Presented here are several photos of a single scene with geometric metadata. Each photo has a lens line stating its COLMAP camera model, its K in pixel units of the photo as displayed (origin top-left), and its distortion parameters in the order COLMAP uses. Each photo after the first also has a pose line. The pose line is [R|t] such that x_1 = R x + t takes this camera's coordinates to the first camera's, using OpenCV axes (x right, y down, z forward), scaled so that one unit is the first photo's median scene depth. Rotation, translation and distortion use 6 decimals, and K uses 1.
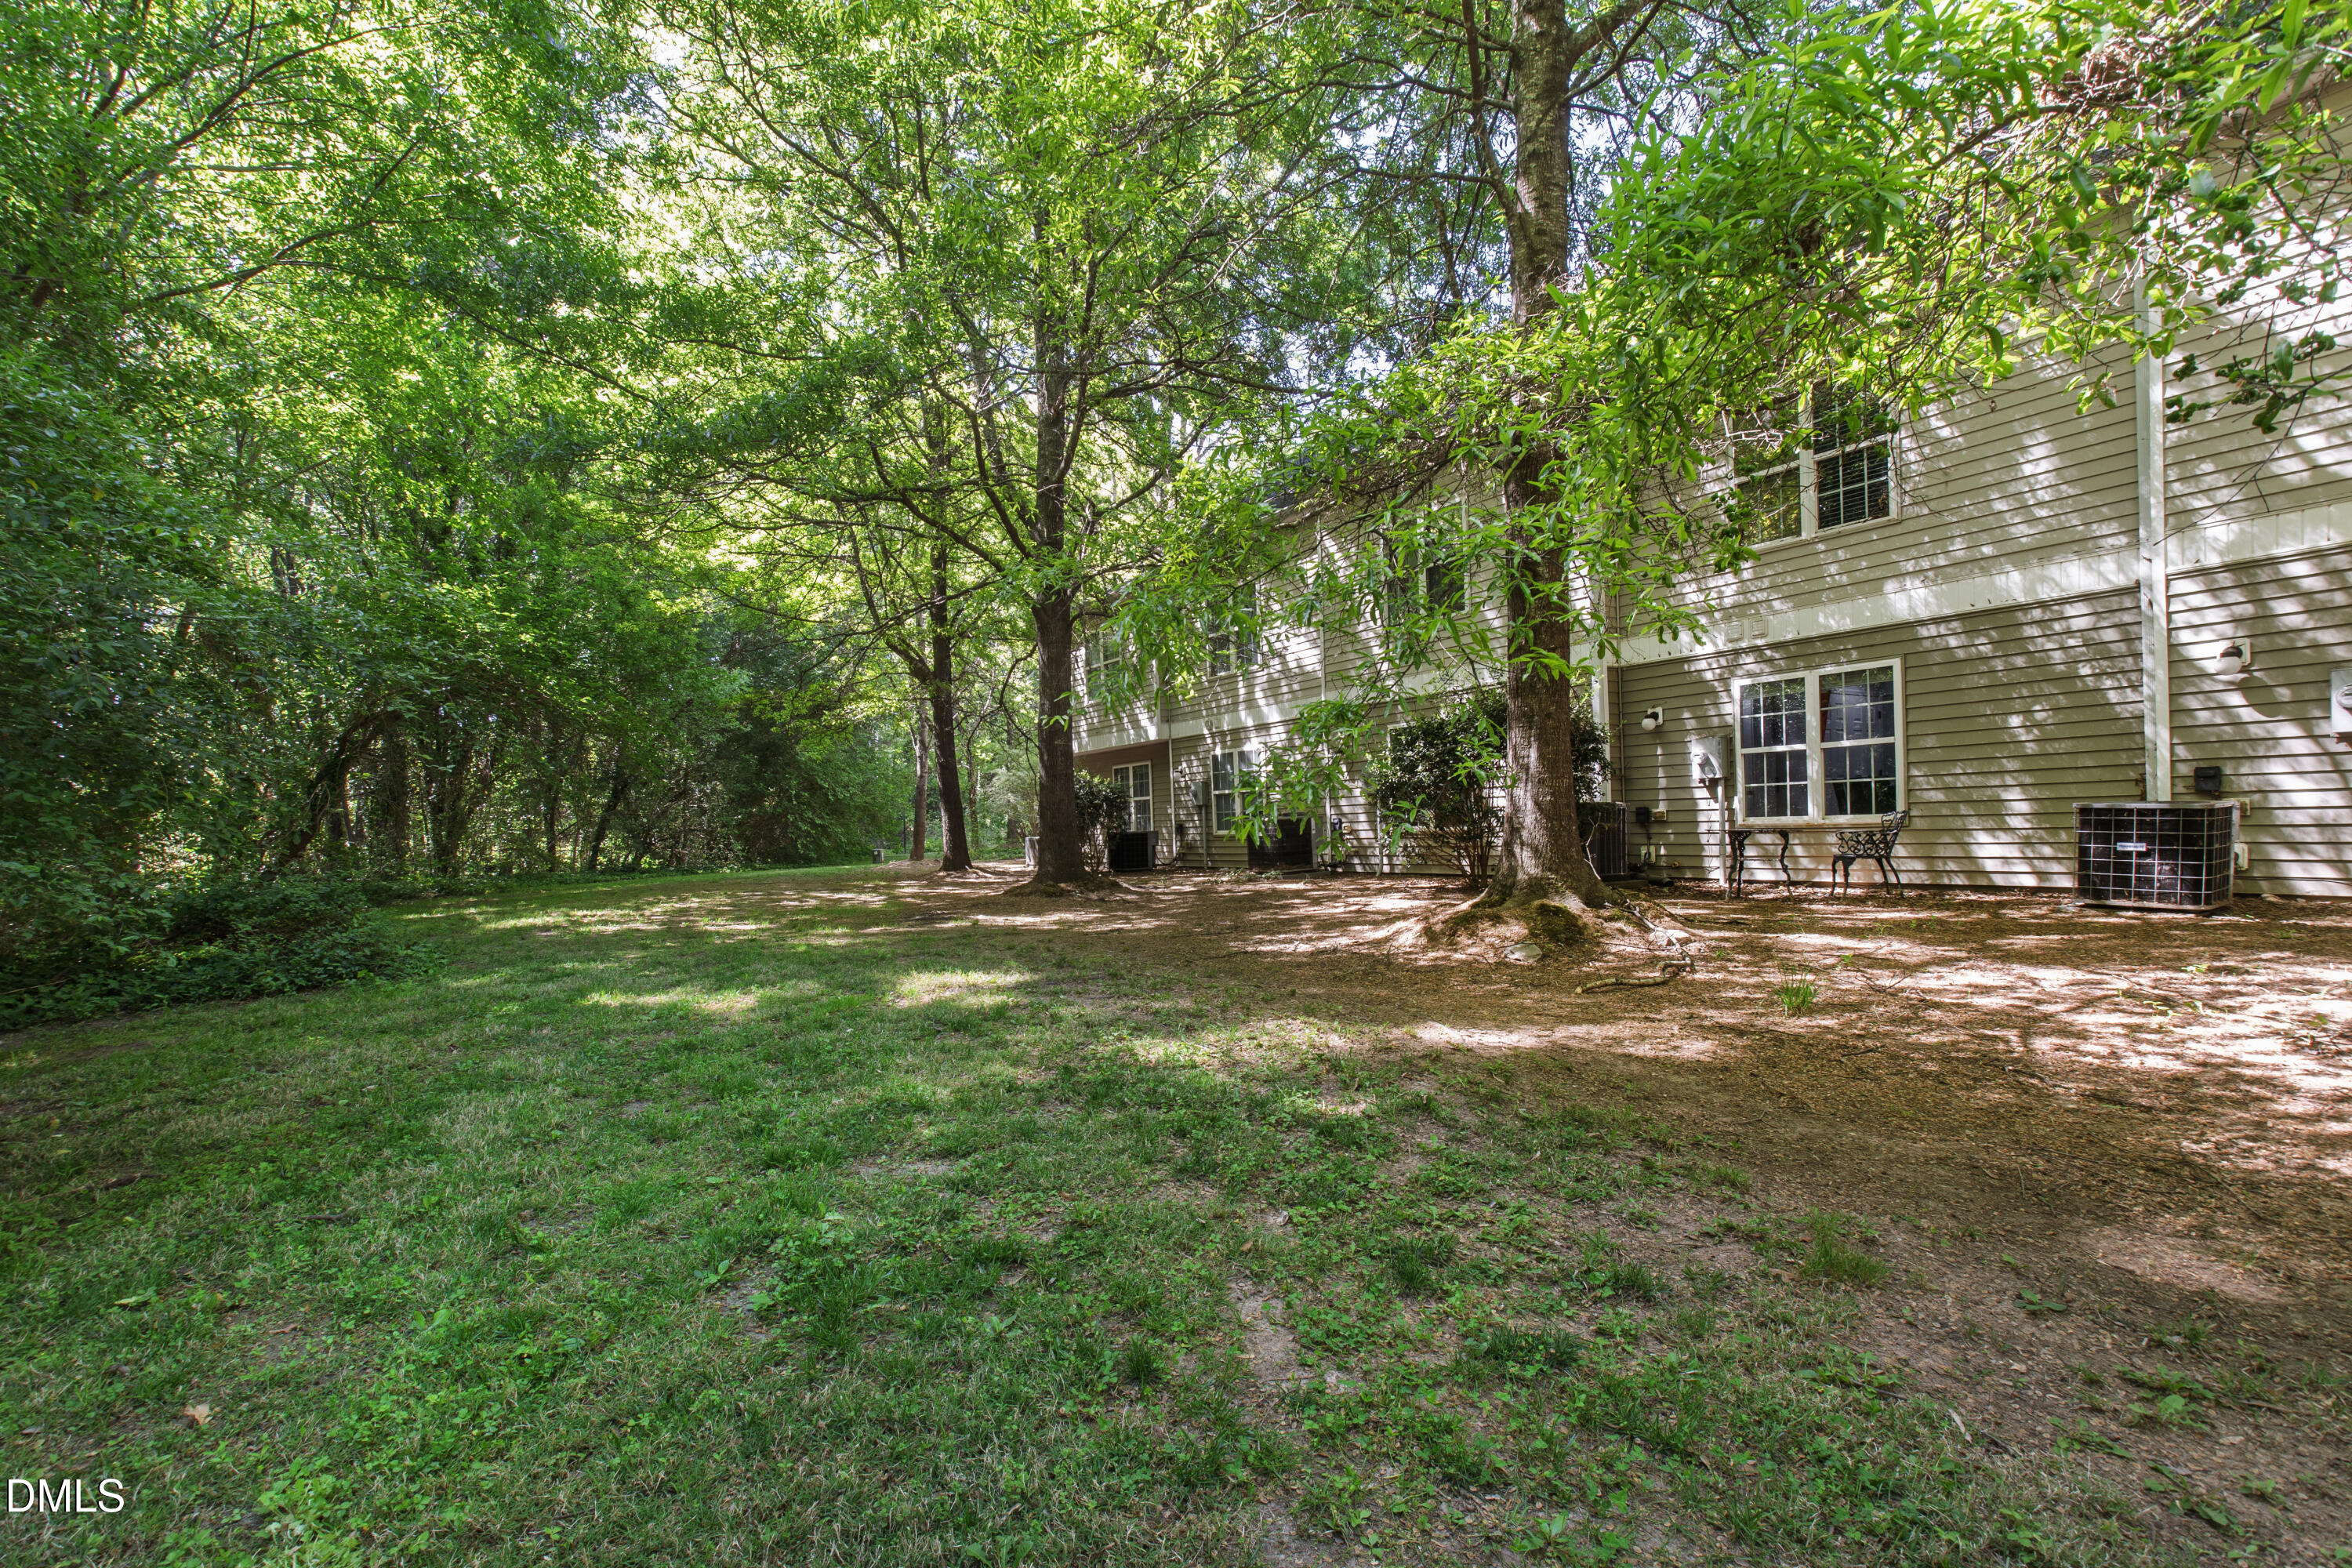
lens RADIAL K [[1036.5, 0, 1184.7], [0, 1036.5, 811.3], [0, 0, 1]] dist [0.010916, 0.000555]
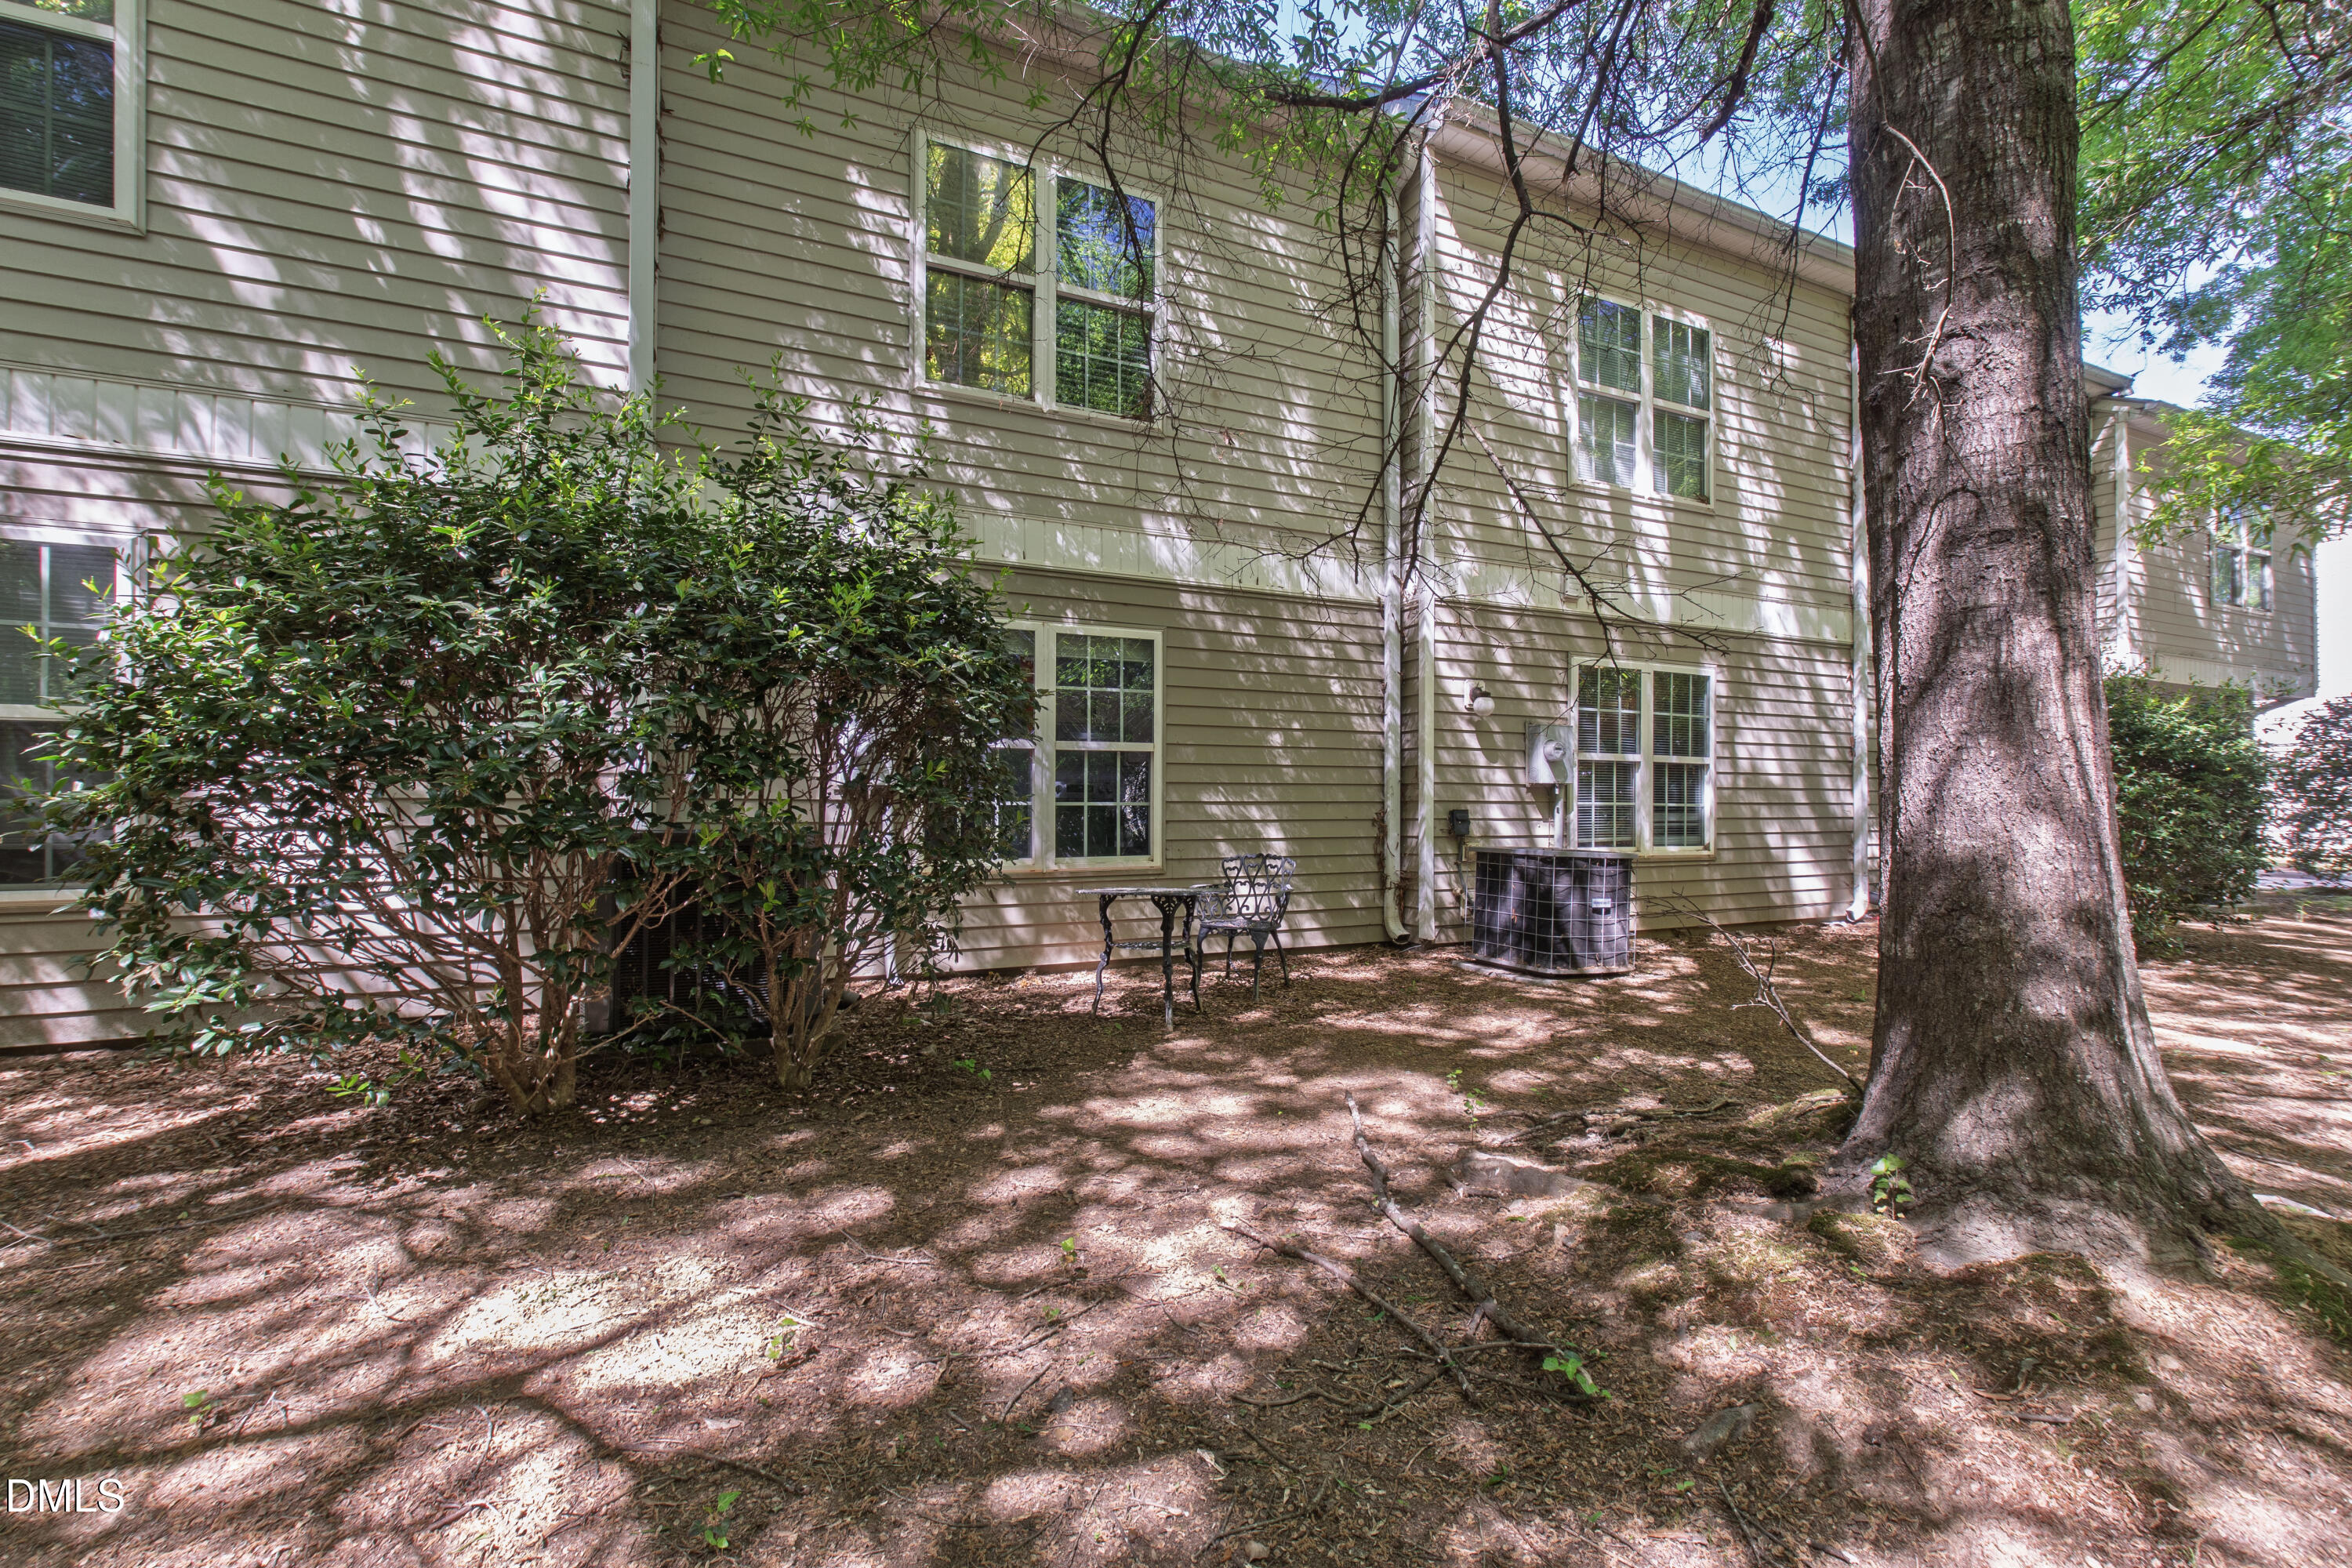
lens RADIAL K [[1036.5, 0, 1184.7], [0, 1036.5, 811.3], [0, 0, 1]] dist [0.010916, 0.000555]
pose [[0.143226, 0.032561, 0.989154, 0.010798], [-0.017772, 0.999382, -0.030324, -0.006860], [-0.989530, -0.013236, 0.143716, 0.957855]]
